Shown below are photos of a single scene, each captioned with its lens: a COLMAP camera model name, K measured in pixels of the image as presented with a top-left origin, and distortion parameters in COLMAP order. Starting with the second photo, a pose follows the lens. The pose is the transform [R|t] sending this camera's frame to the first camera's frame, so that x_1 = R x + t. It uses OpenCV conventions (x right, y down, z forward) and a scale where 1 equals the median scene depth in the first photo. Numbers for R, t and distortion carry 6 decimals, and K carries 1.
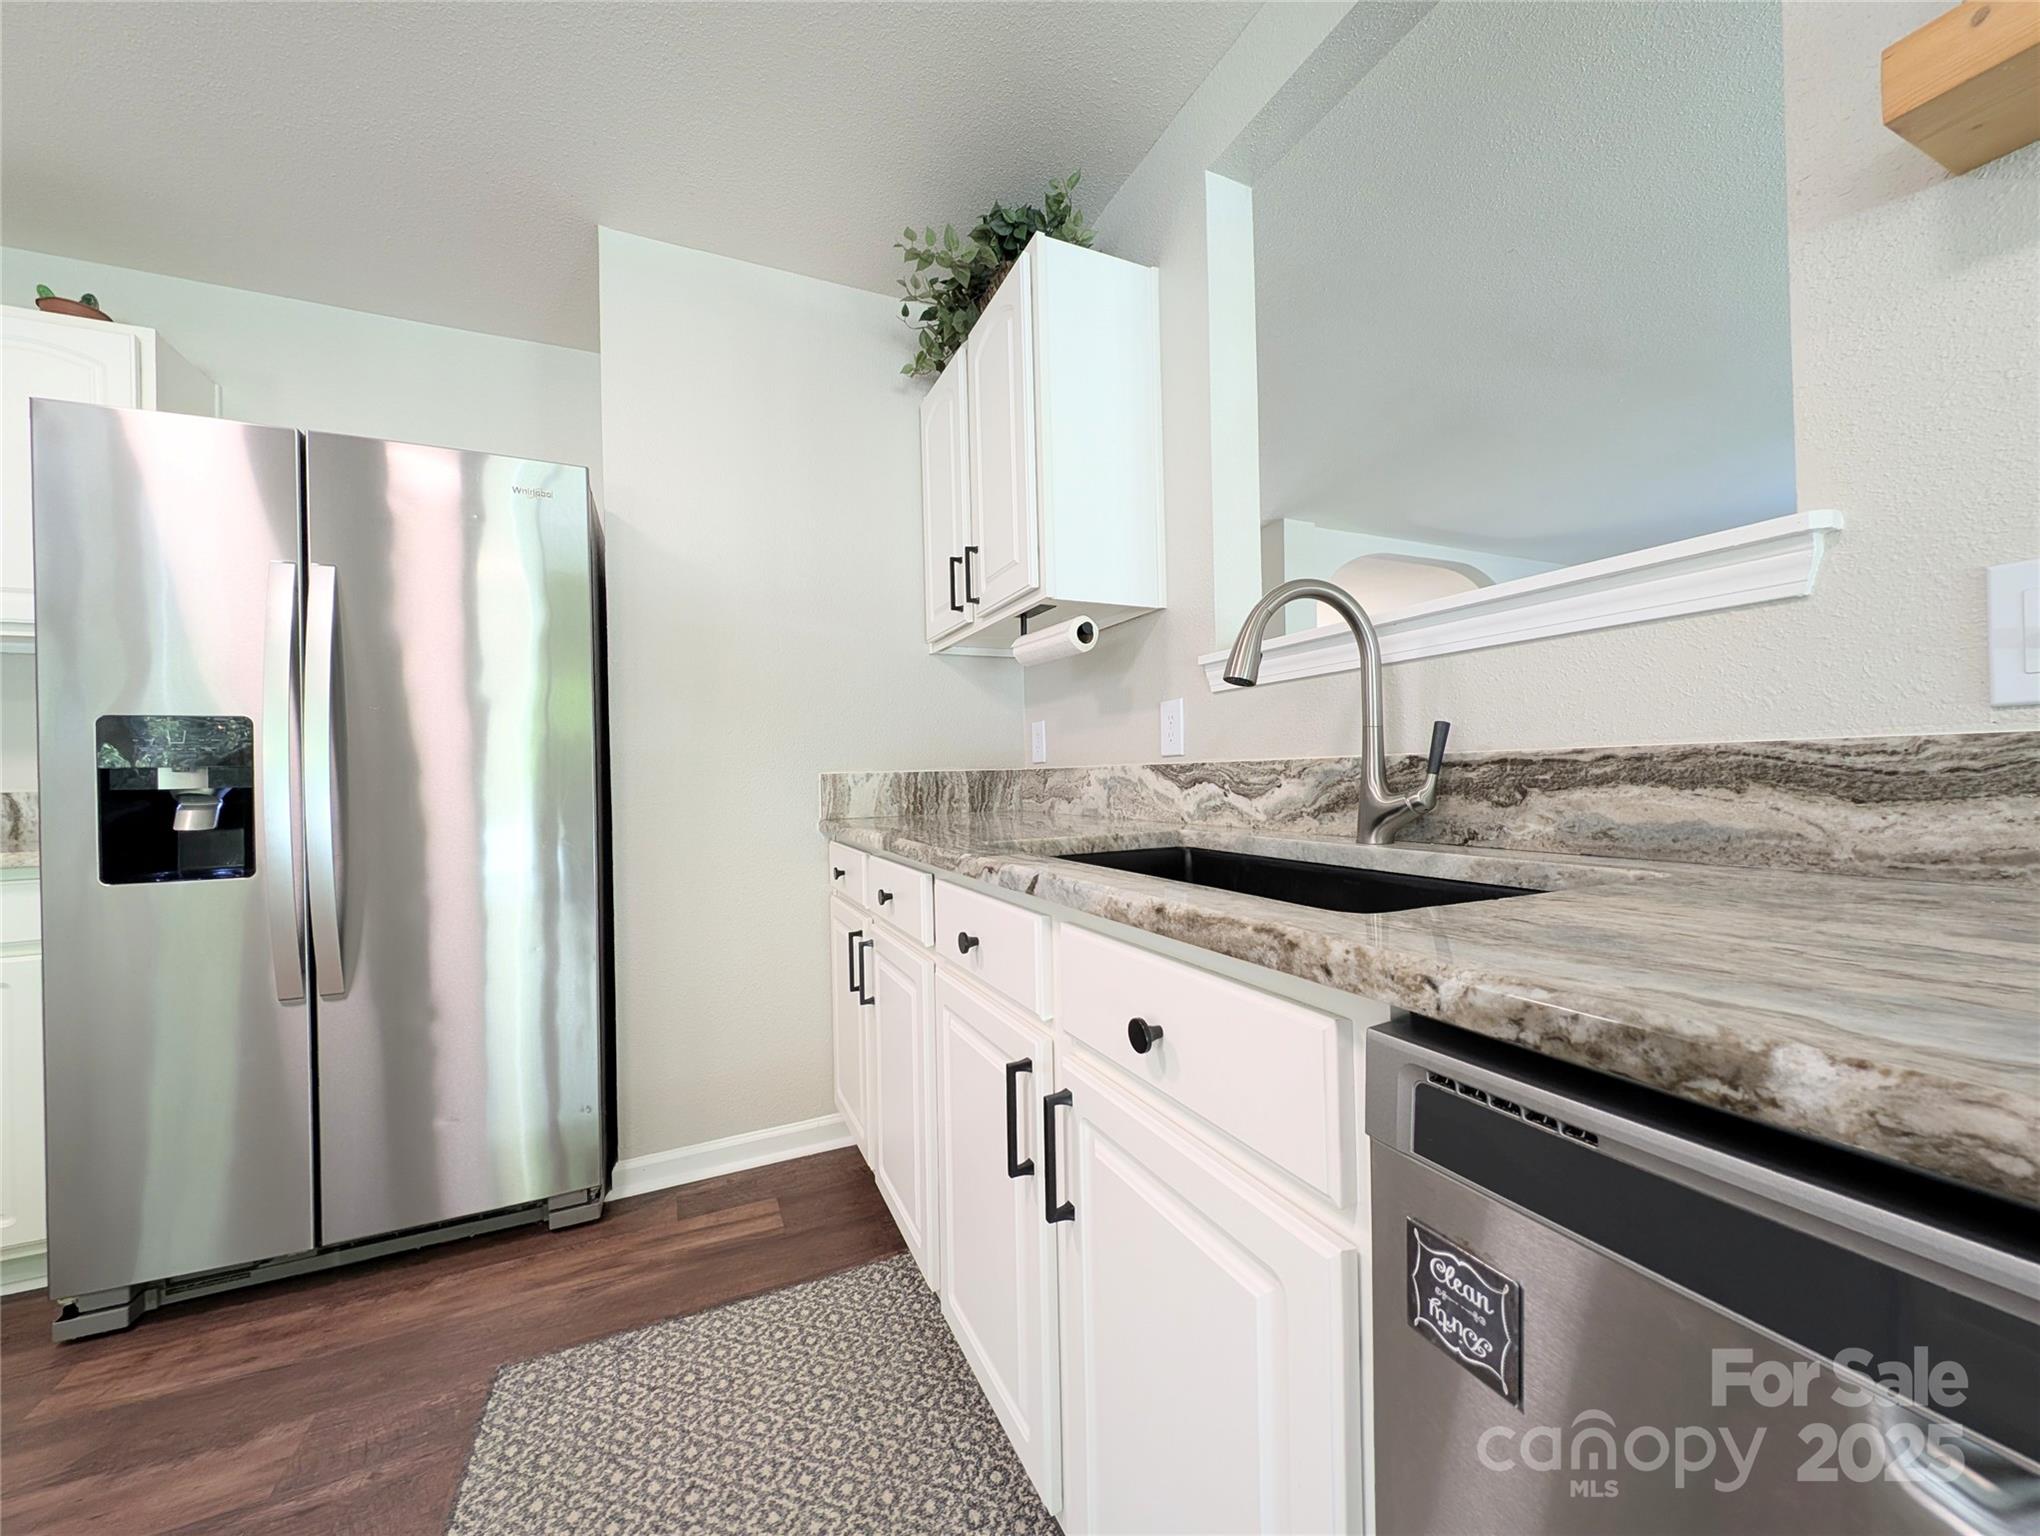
lens RADIAL K [[763.3, 0, 1013.6], [0, 763.3, 772.0], [0, 0, 1]] dist [0.001448, -0.000287]
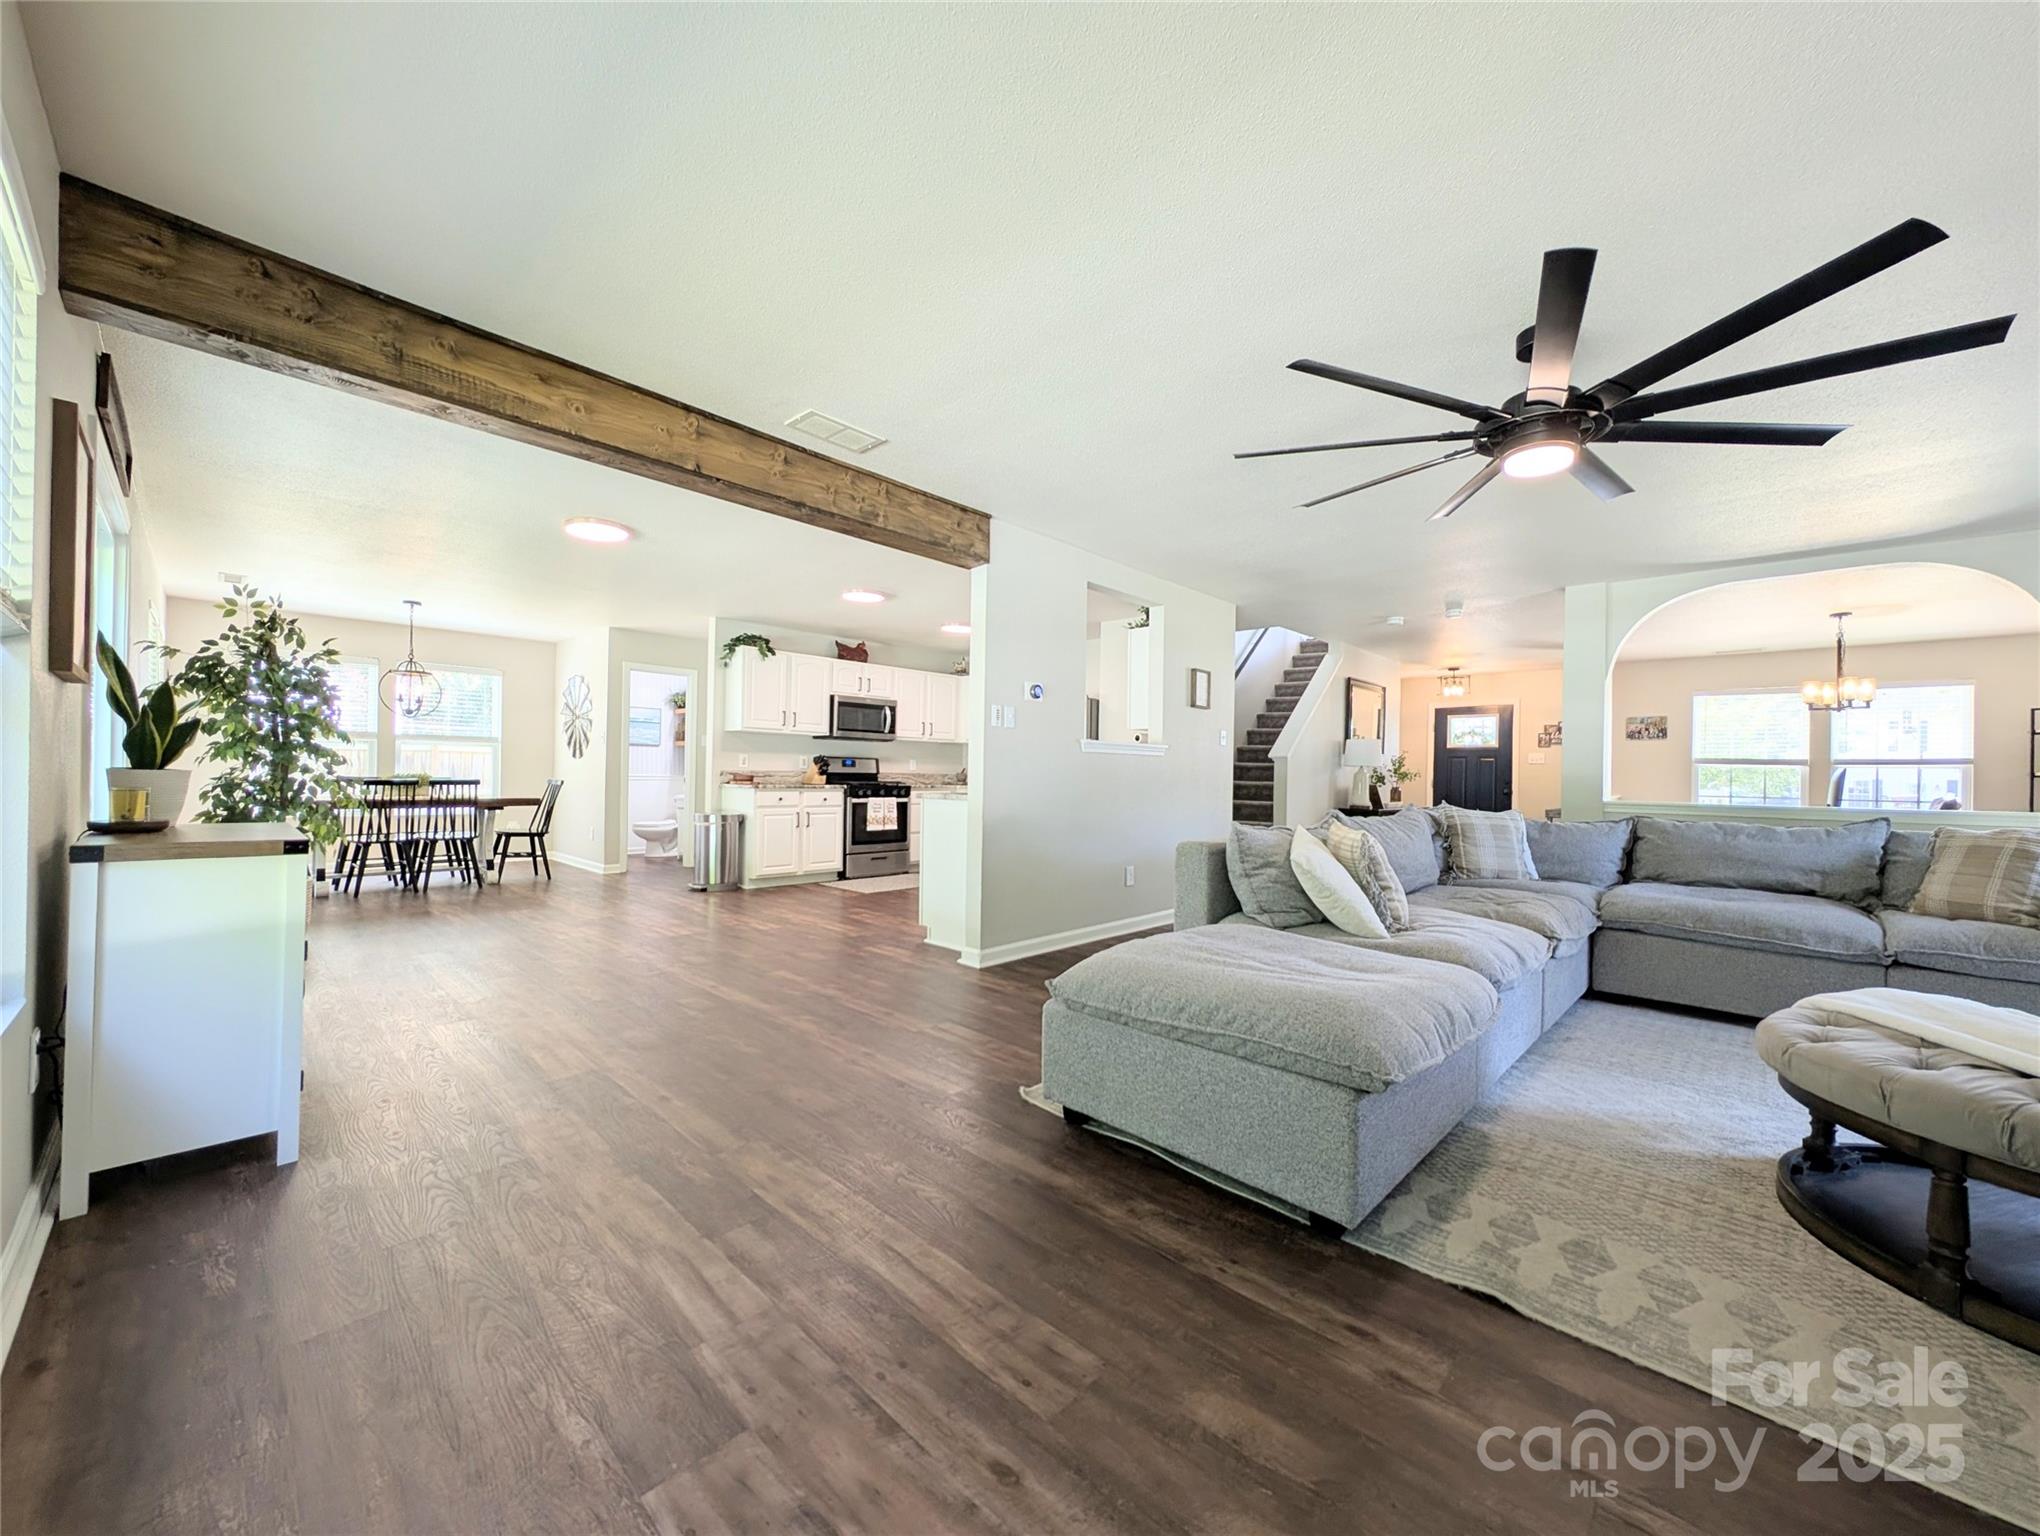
lens RADIAL K [[768.3, 0, 1028.9], [0, 768.3, 772.6], [0, 0, 1]] dist [0.001188, -0.000139]
pose [[0.380131, 0.022602, -0.924657, 3.439917], [-0.019456, 0.999676, 0.016438, -0.076252], [0.924728, 0.011742, 0.380447, -0.875847]]
